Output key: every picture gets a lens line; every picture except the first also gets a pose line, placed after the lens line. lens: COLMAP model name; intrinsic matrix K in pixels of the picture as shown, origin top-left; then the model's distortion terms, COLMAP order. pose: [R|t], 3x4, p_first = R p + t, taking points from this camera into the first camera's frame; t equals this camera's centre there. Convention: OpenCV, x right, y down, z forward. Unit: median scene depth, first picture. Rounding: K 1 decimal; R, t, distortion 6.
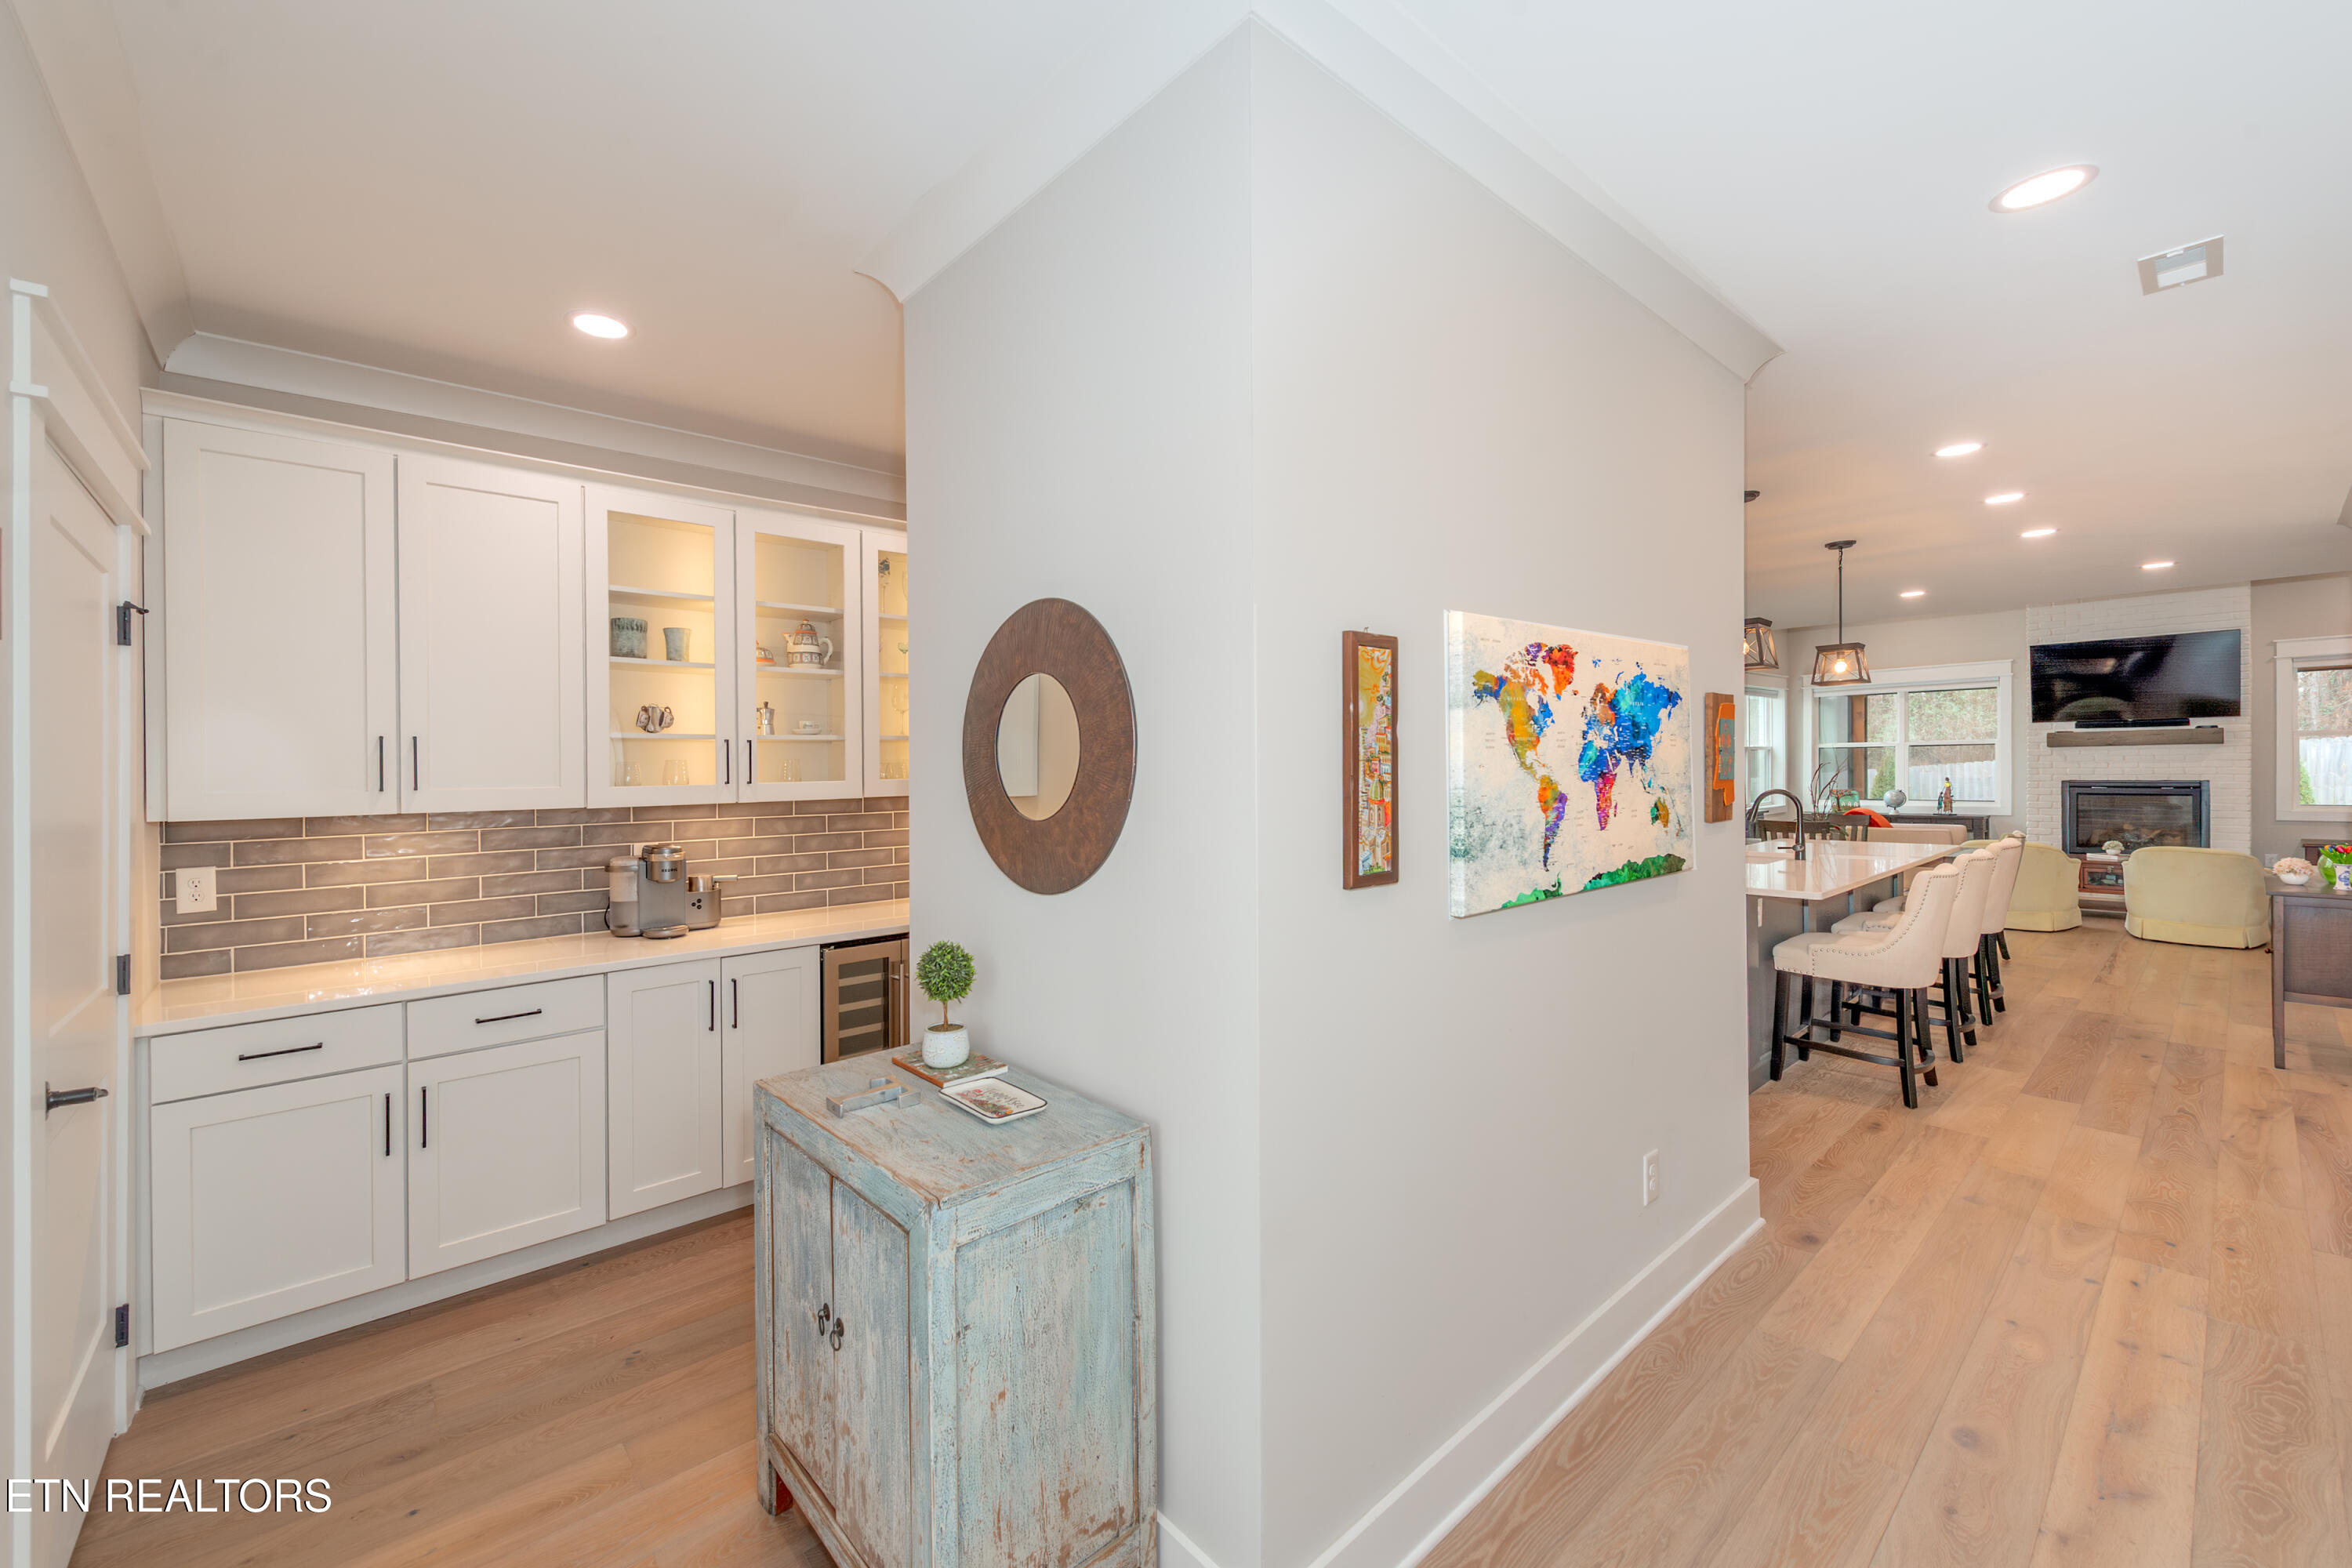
lens RADIAL K [[951.6, 0, 1169.9], [0, 951.6, 777.6], [0, 0, 1]] dist [0.001810, 0.000230]
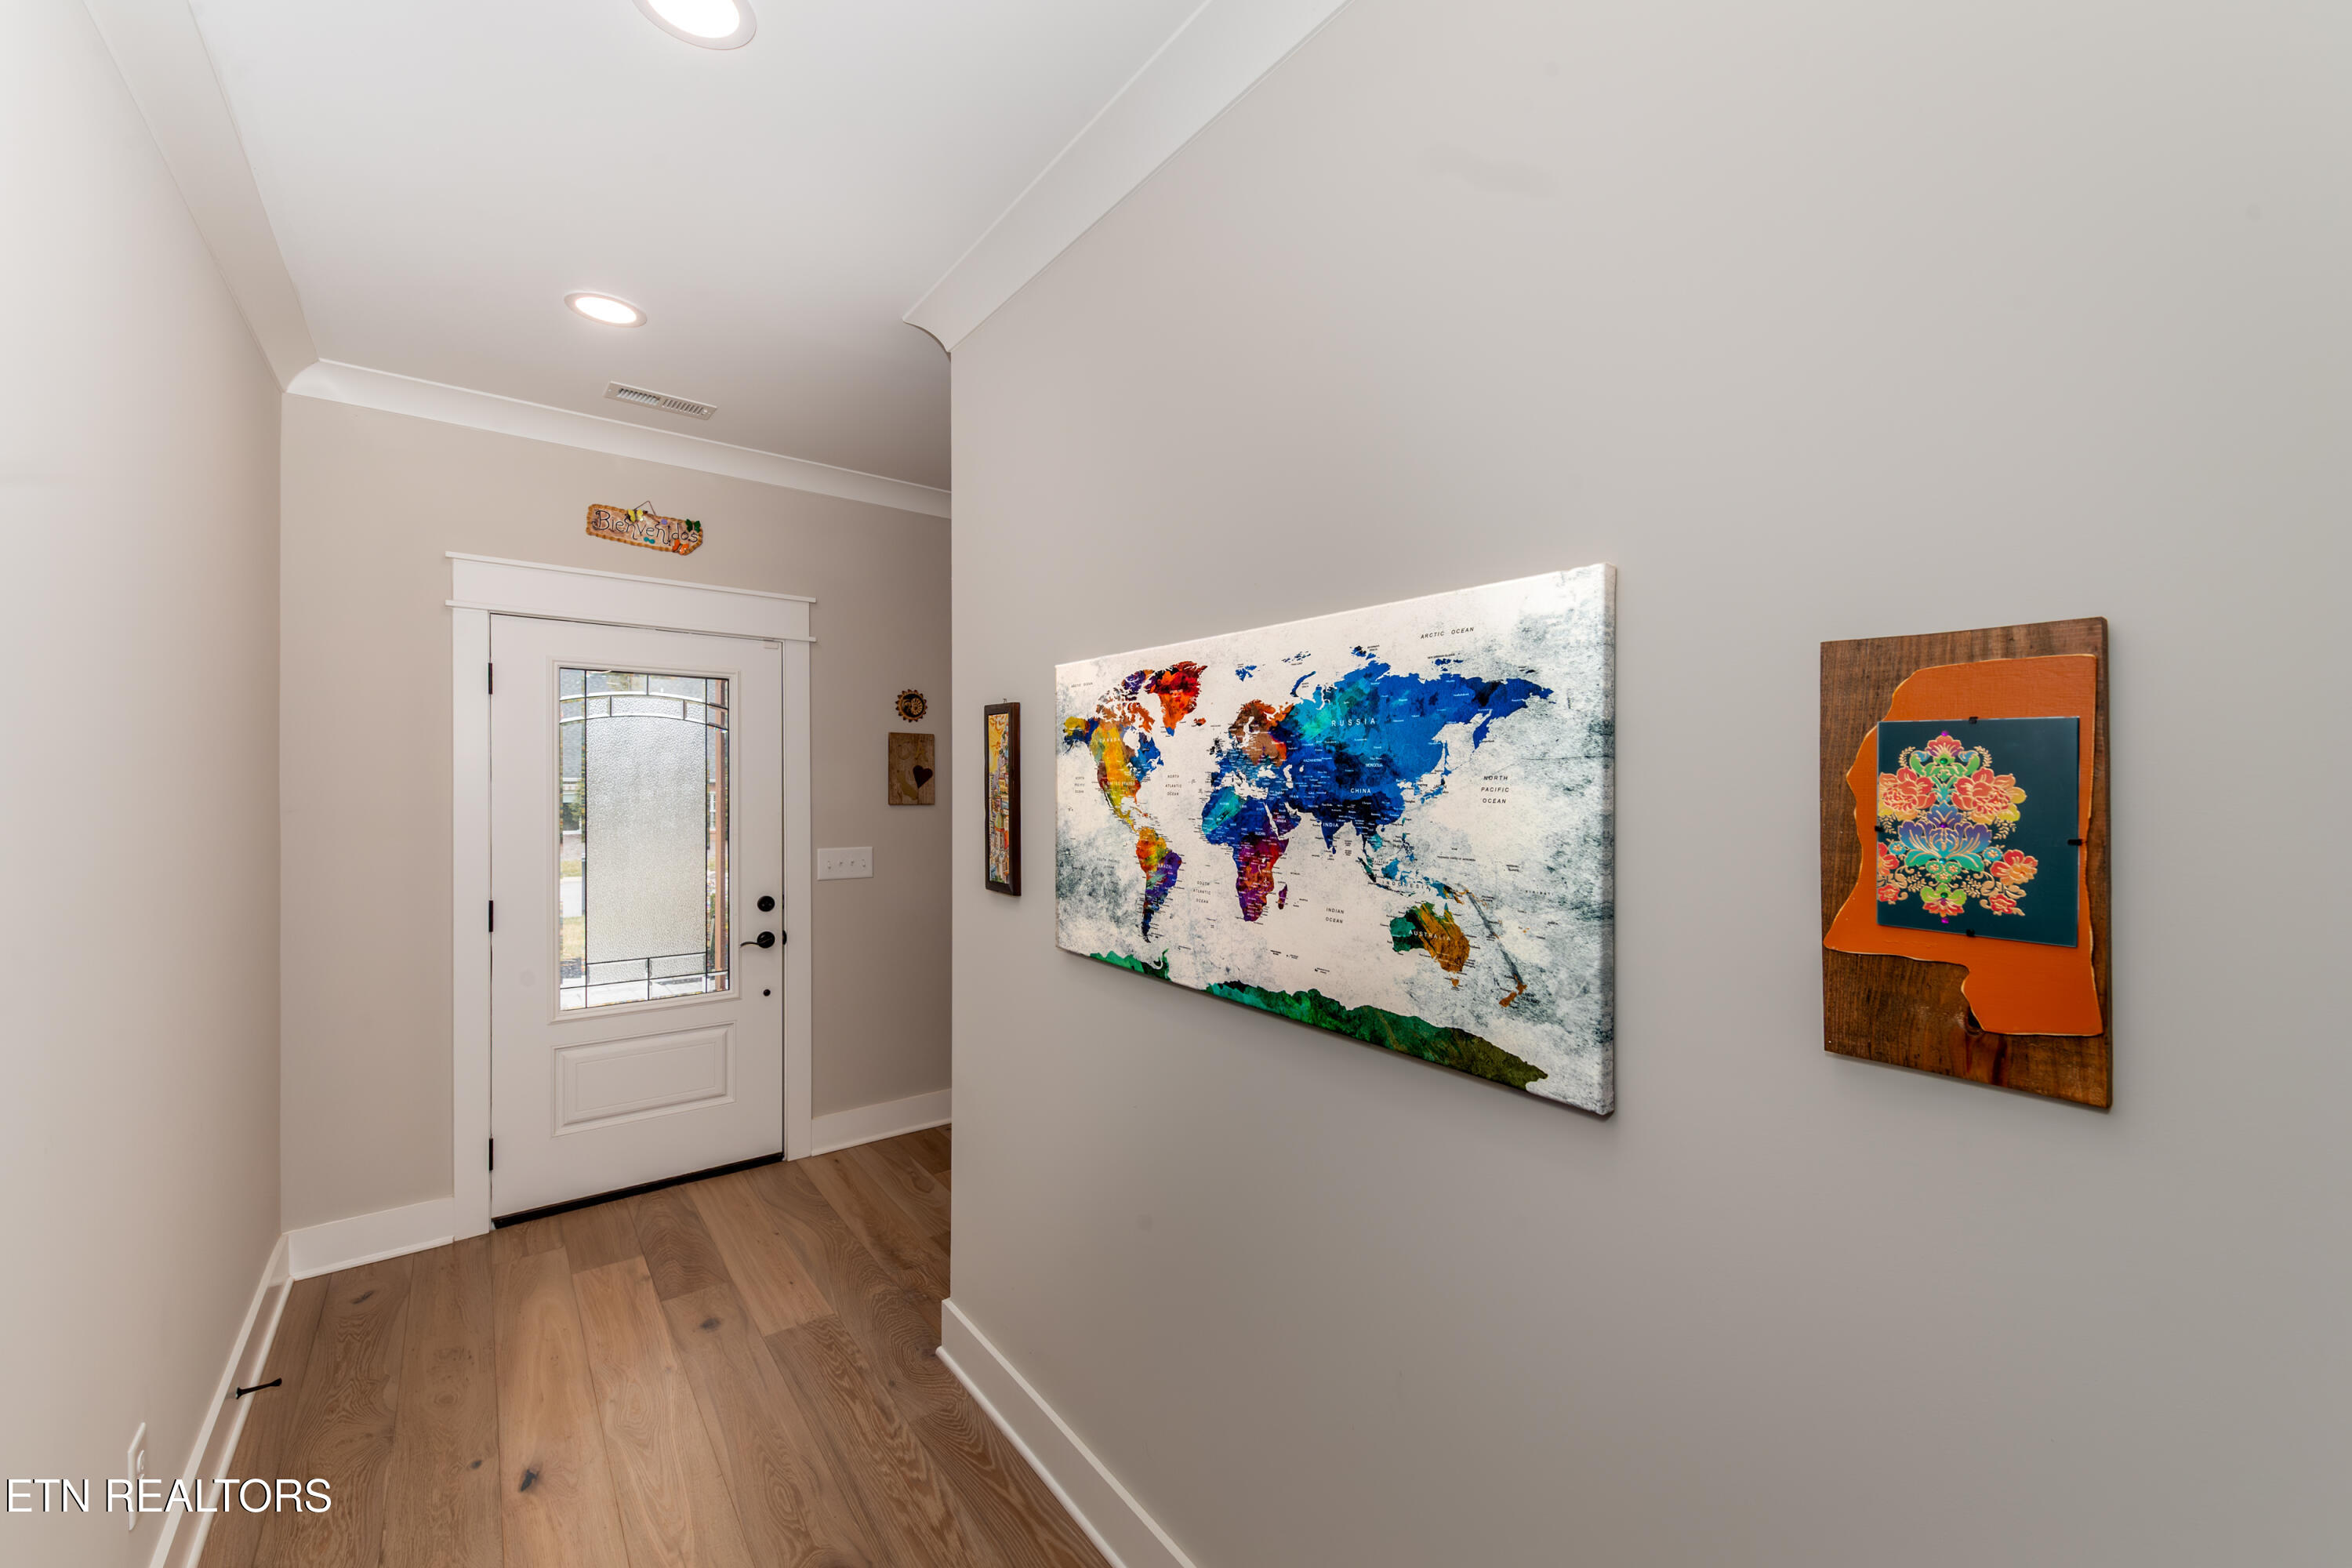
lens RADIAL K [[951.6, 0, 1174.6], [0, 951.6, 775.3], [0, 0, 1]] dist [0.001810, 0.000230]
pose [[-0.090384, 0.021670, -0.995671, 1.244211], [-0.011567, 0.999673, 0.022808, -0.068537], [0.995840, 0.013579, -0.090104, 1.115181]]
